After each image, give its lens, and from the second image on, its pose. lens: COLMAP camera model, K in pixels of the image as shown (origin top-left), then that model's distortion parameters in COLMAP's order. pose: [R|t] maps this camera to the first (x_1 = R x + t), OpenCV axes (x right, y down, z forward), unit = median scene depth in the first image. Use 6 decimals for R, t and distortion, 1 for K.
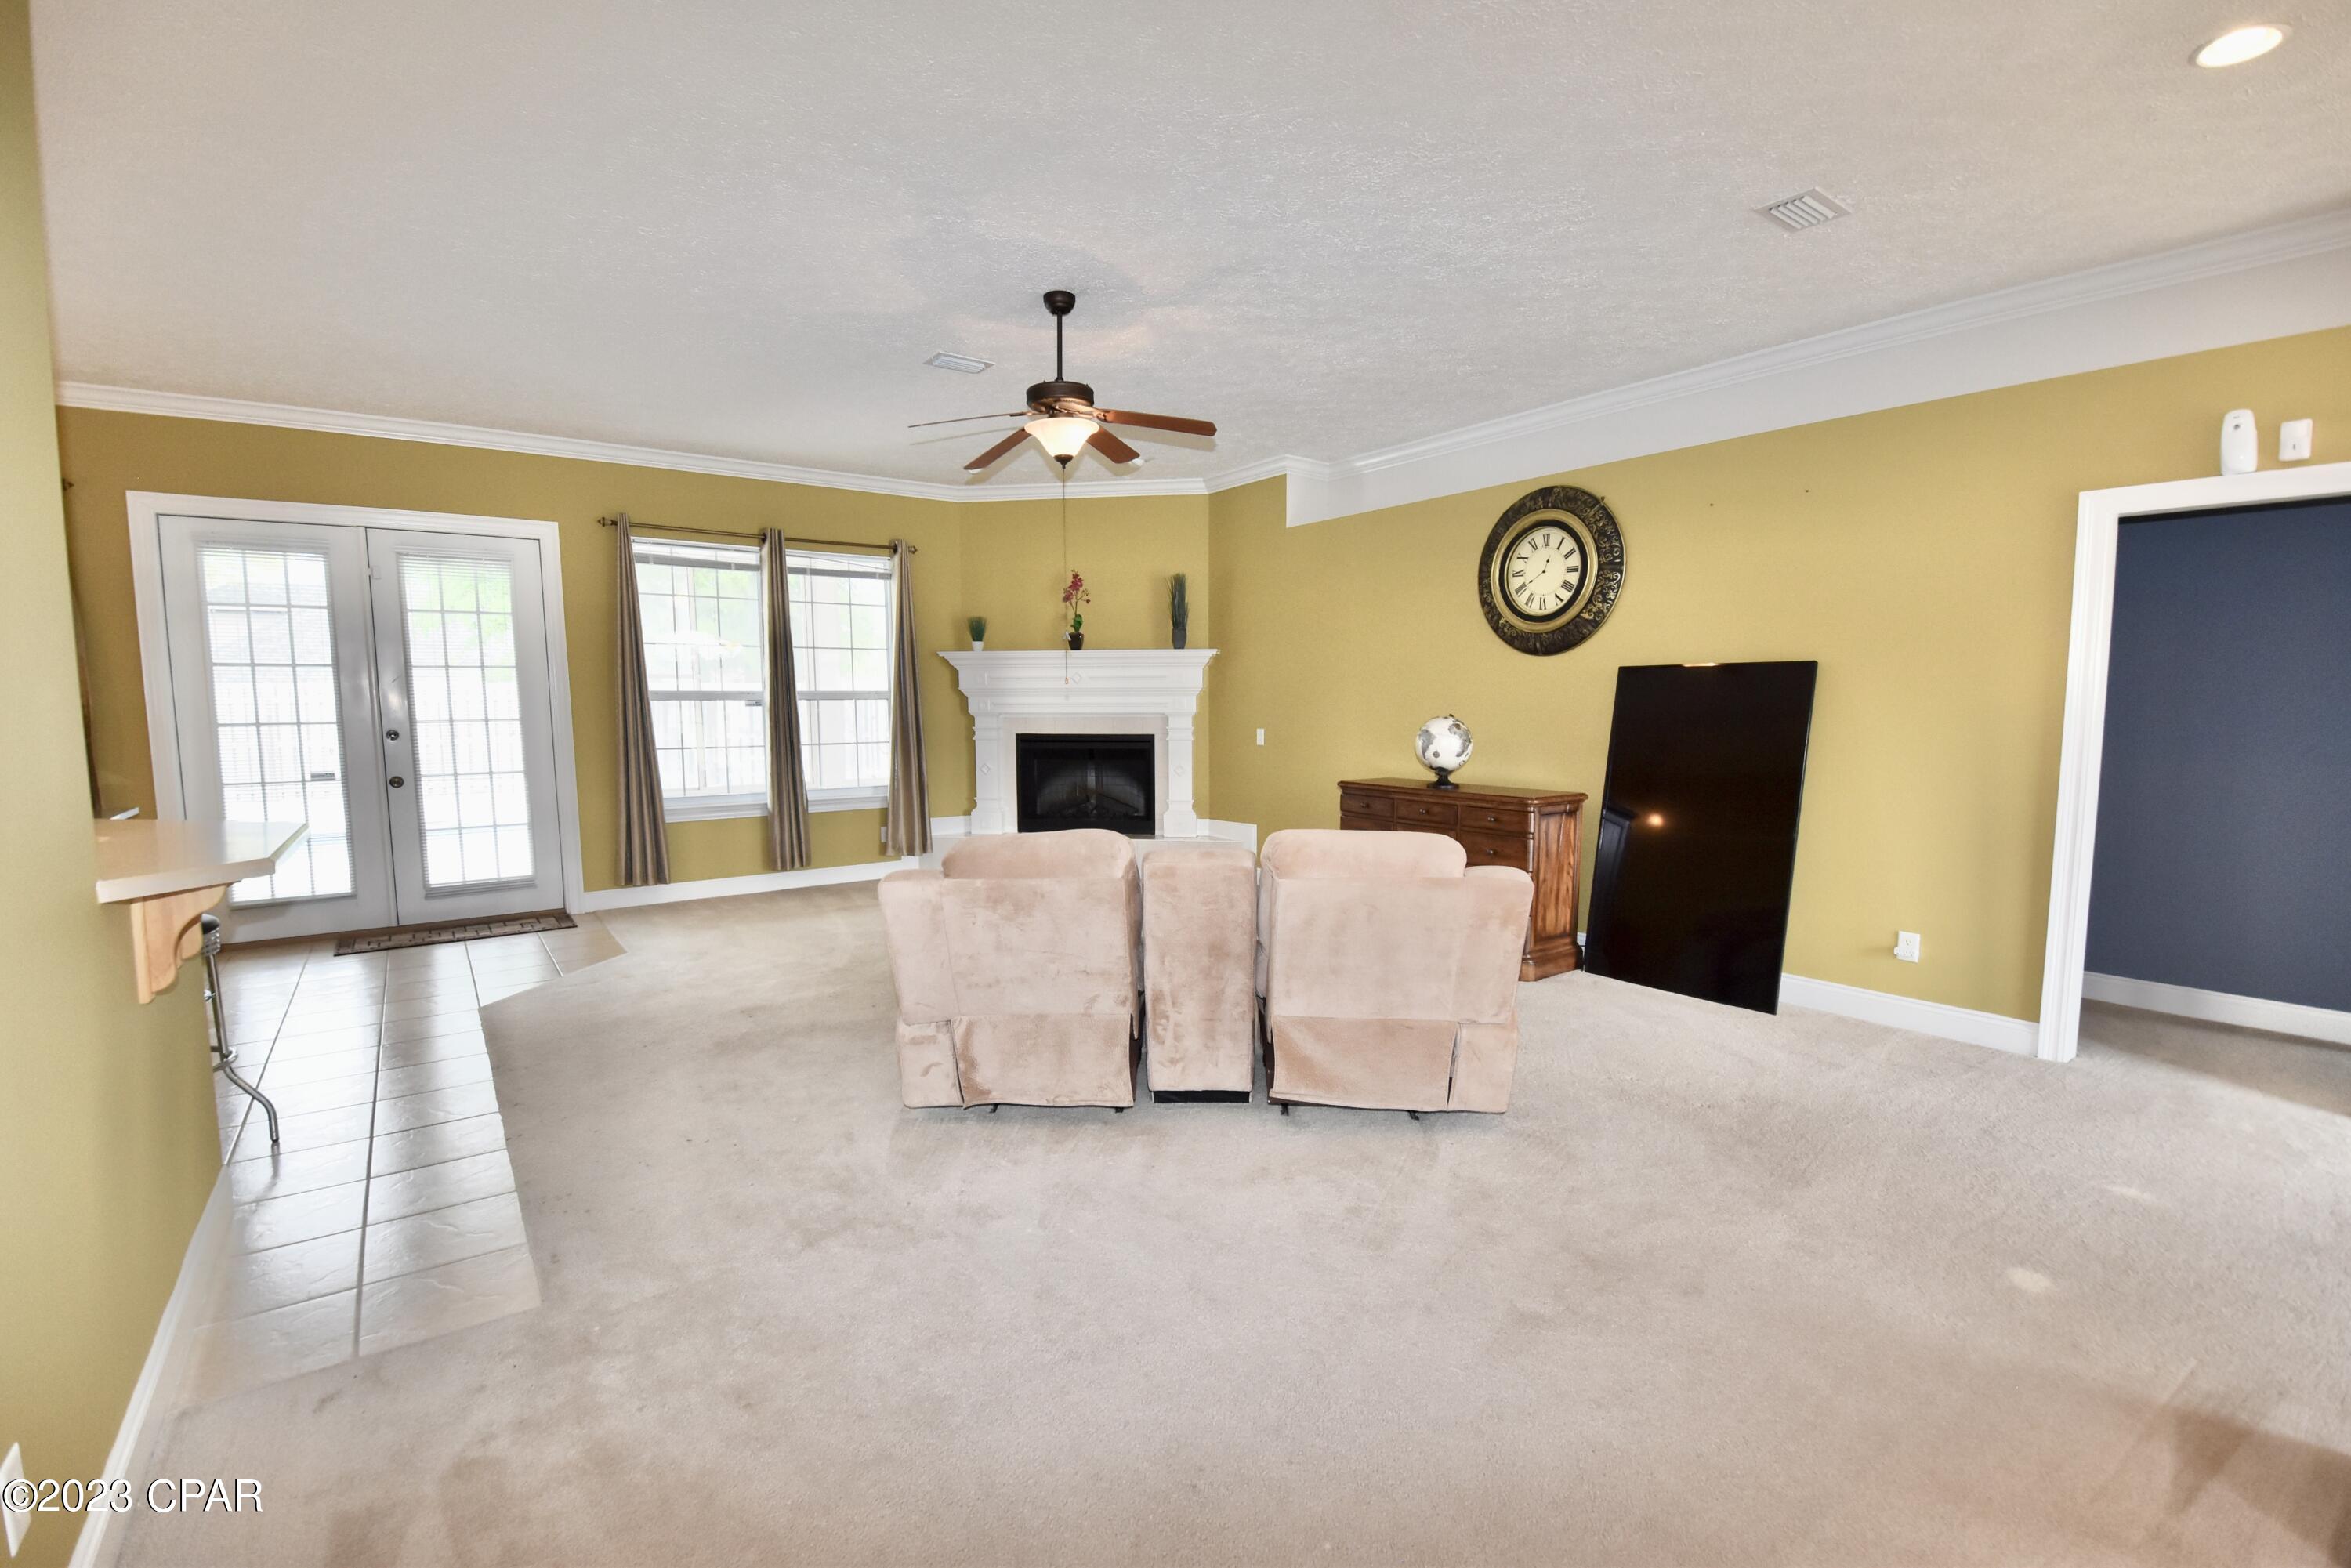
lens RADIAL K [[1021.8, 0, 1175.9], [0, 1021.8, 802.6], [0, 0, 1]] dist [0.007253, -0.019302]
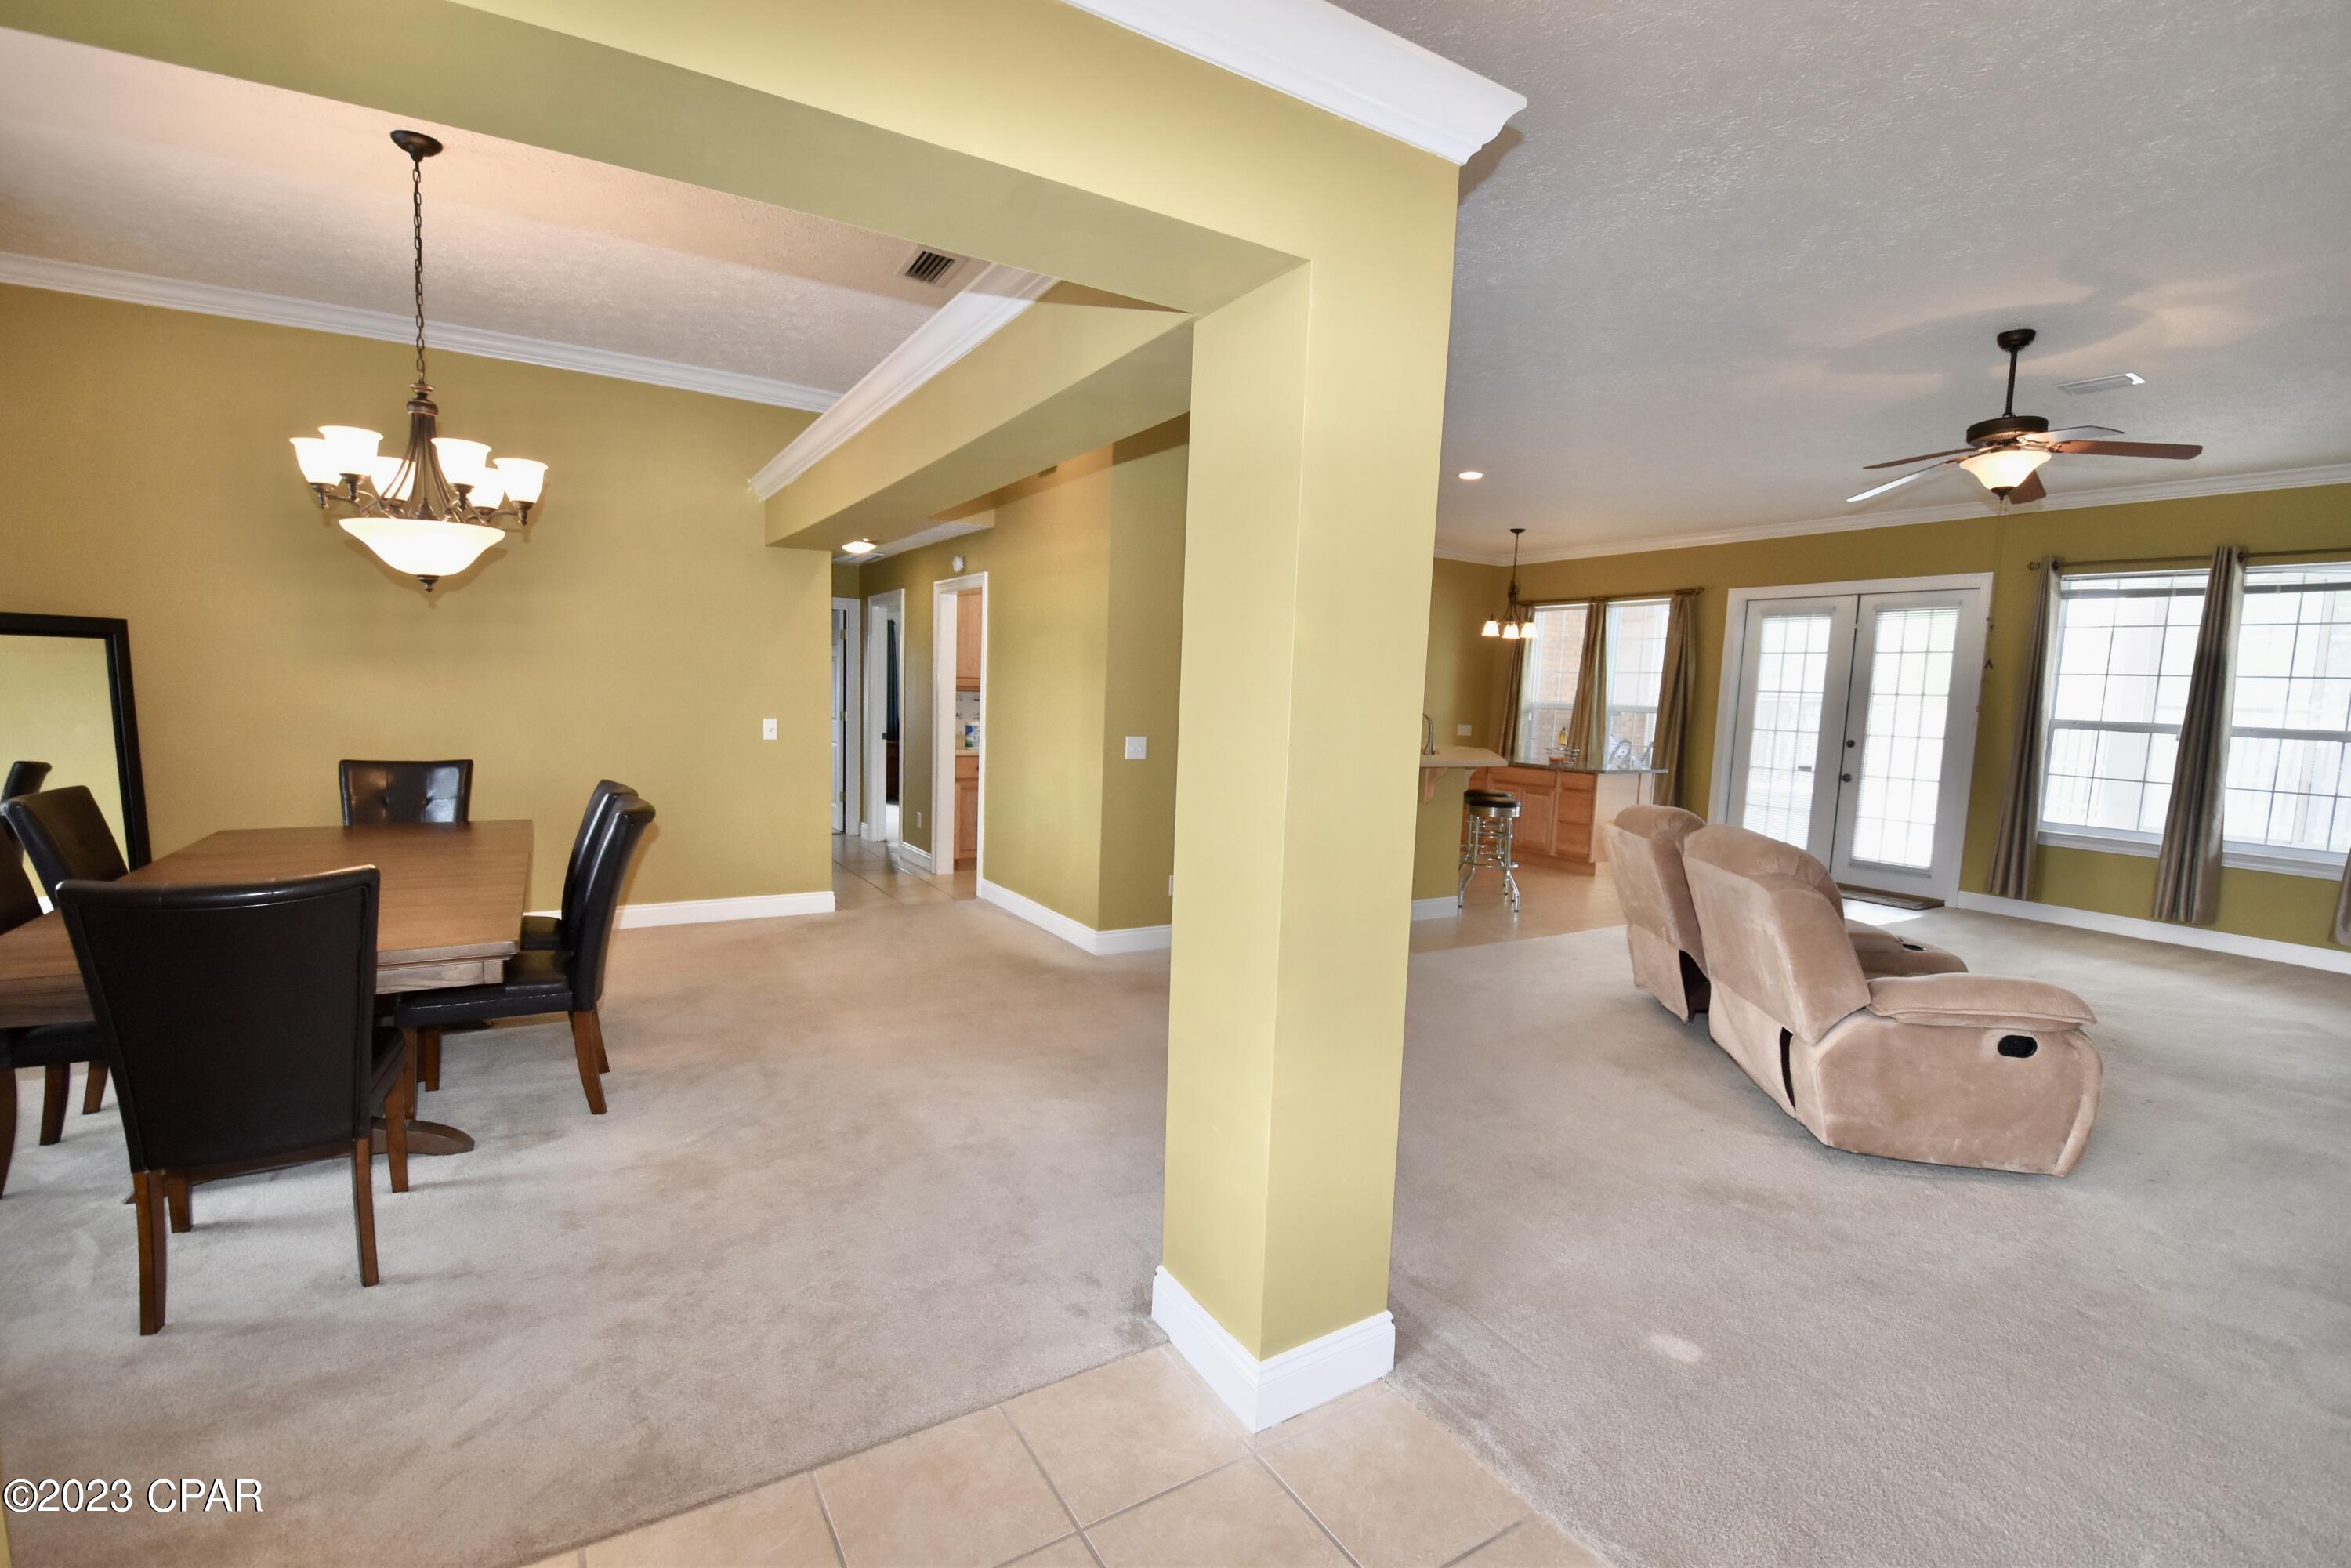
lens RADIAL K [[1021.8, 0, 1175.9], [0, 1021.8, 802.6], [0, 0, 1]] dist [0.007253, -0.019302]
pose [[-0.079275, 0.109034, -0.990872, 0.620349], [-0.140193, 0.982902, 0.119373, -0.023197], [0.986946, 0.148376, -0.062634, 0.188514]]
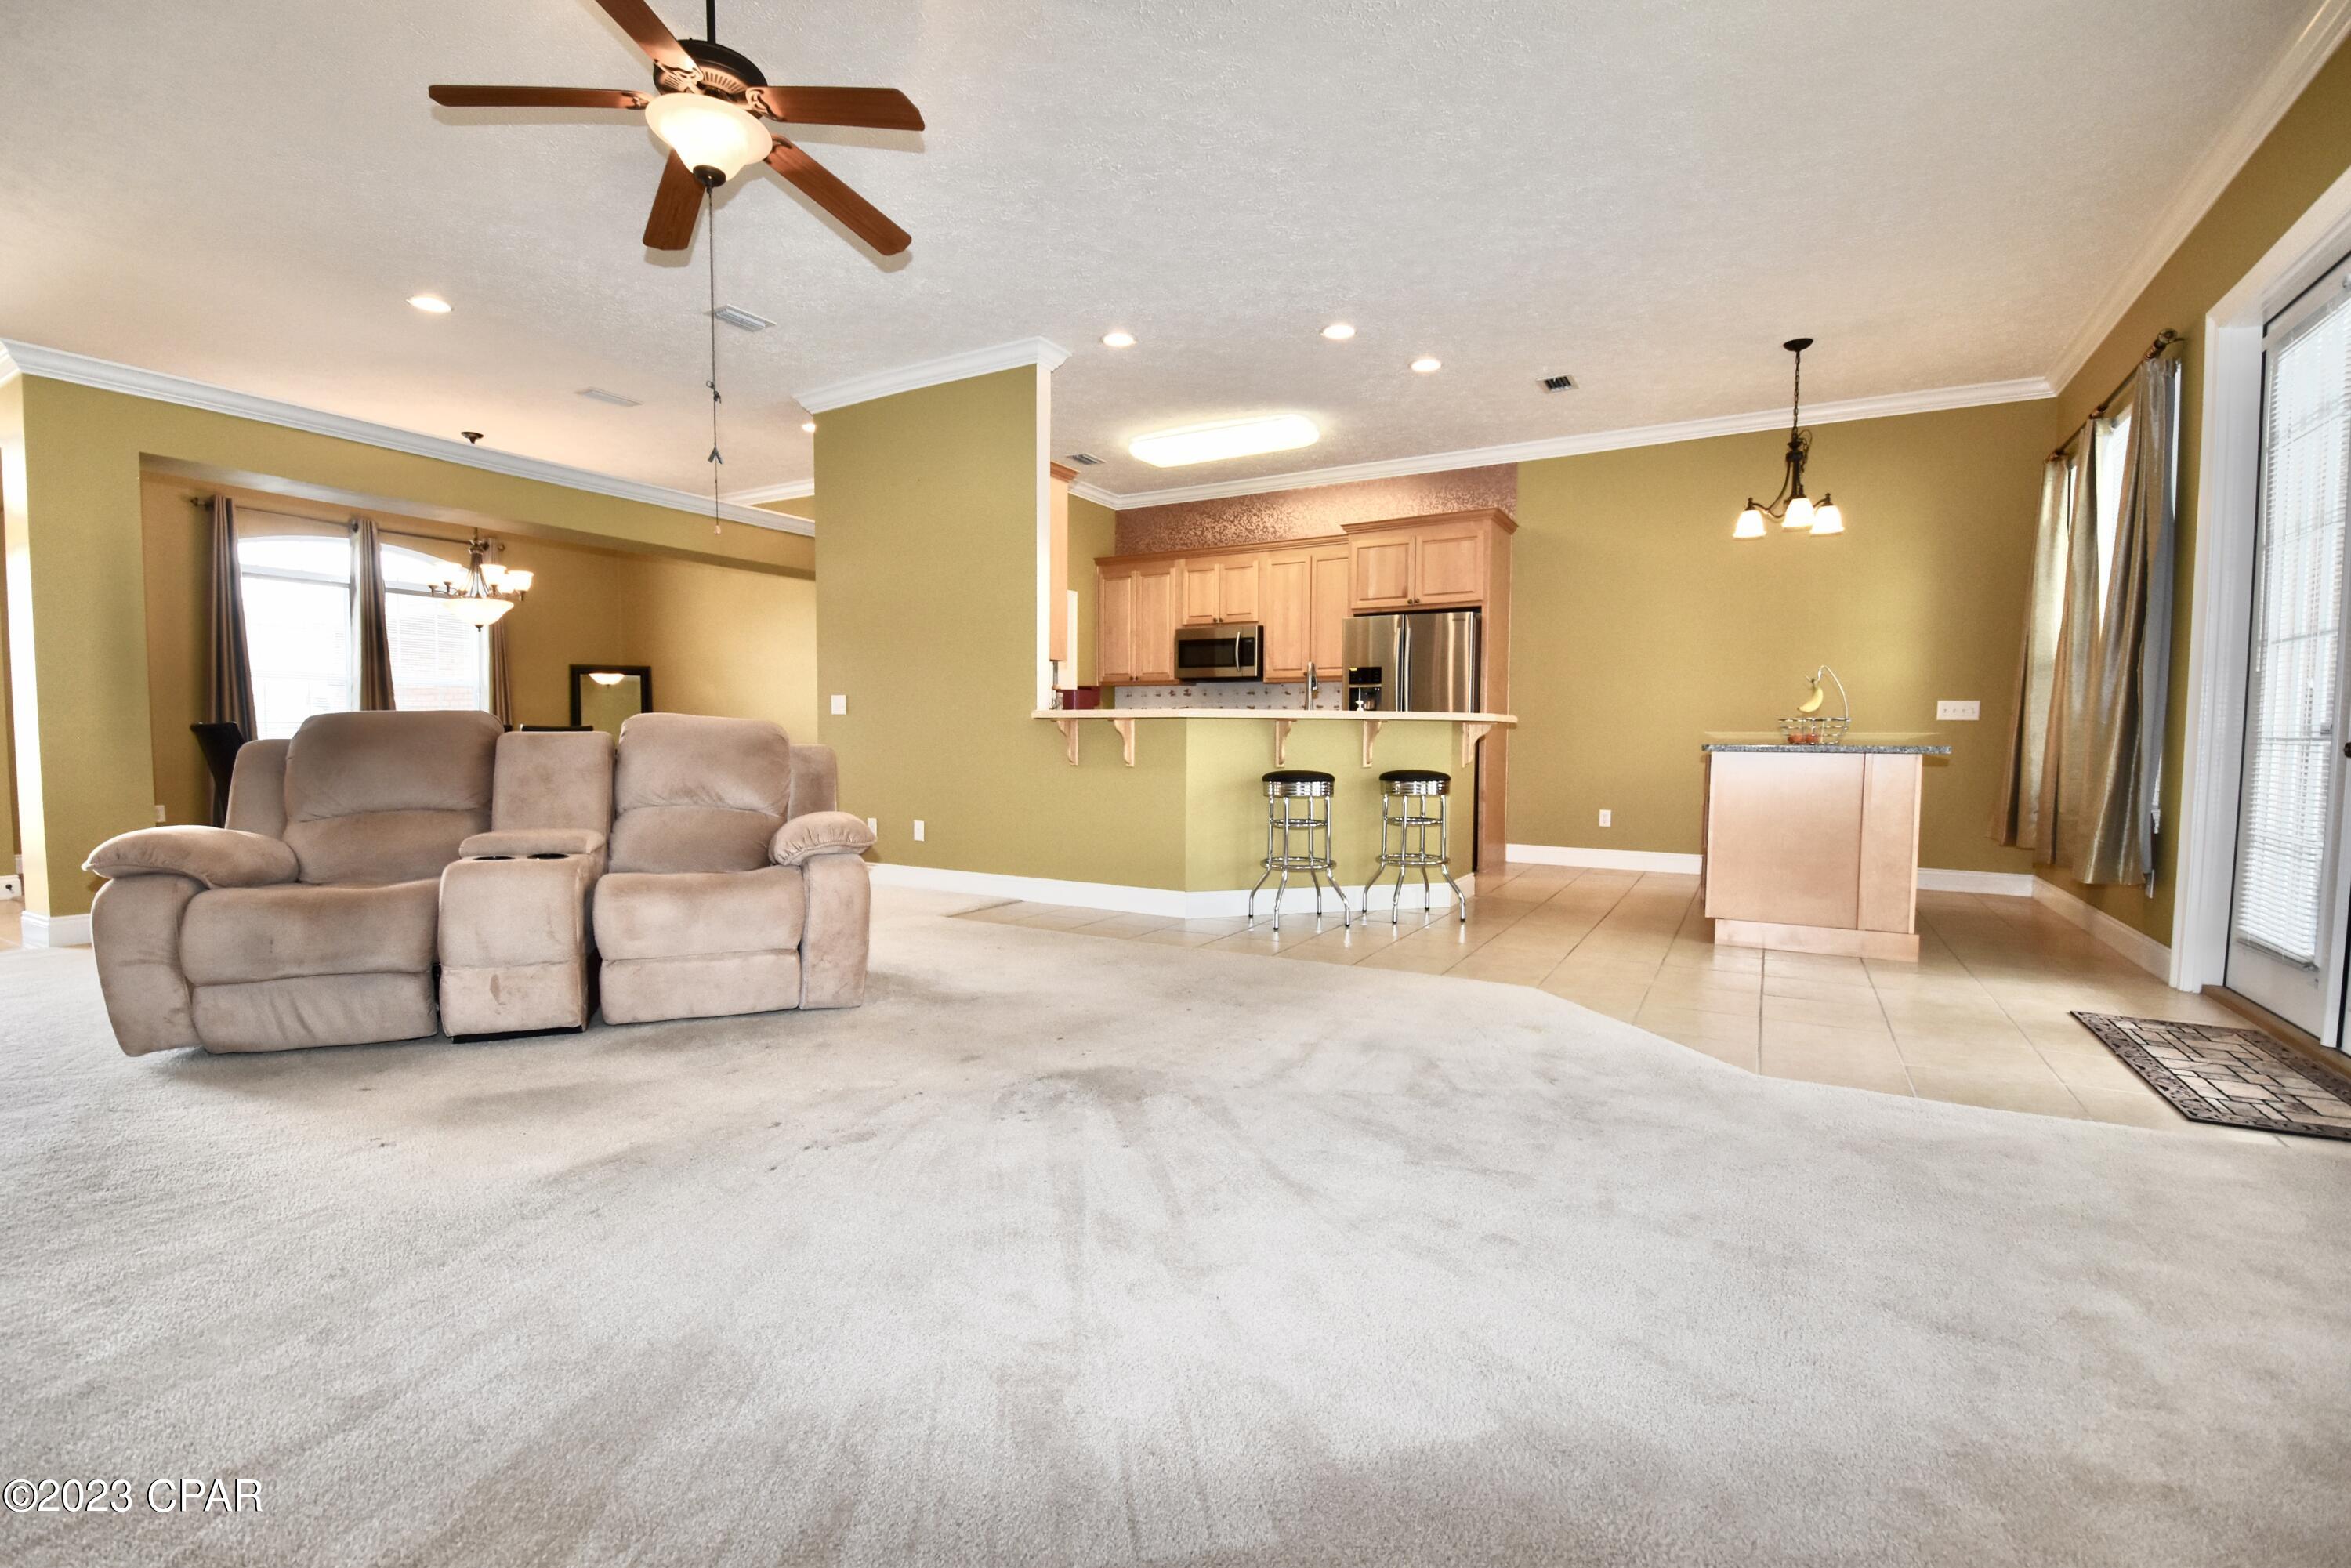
lens RADIAL K [[1028.1, 0, 1179.7], [0, 1028.1, 796.0], [0, 0, 1]] dist [-0.001042, -0.012815]
pose [[-0.916238, 0.022848, -0.399981, -0.082771], [-0.041896, 0.987434, 0.152377, -0.041222], [0.398437, 0.156371, -0.903768, 1.113677]]
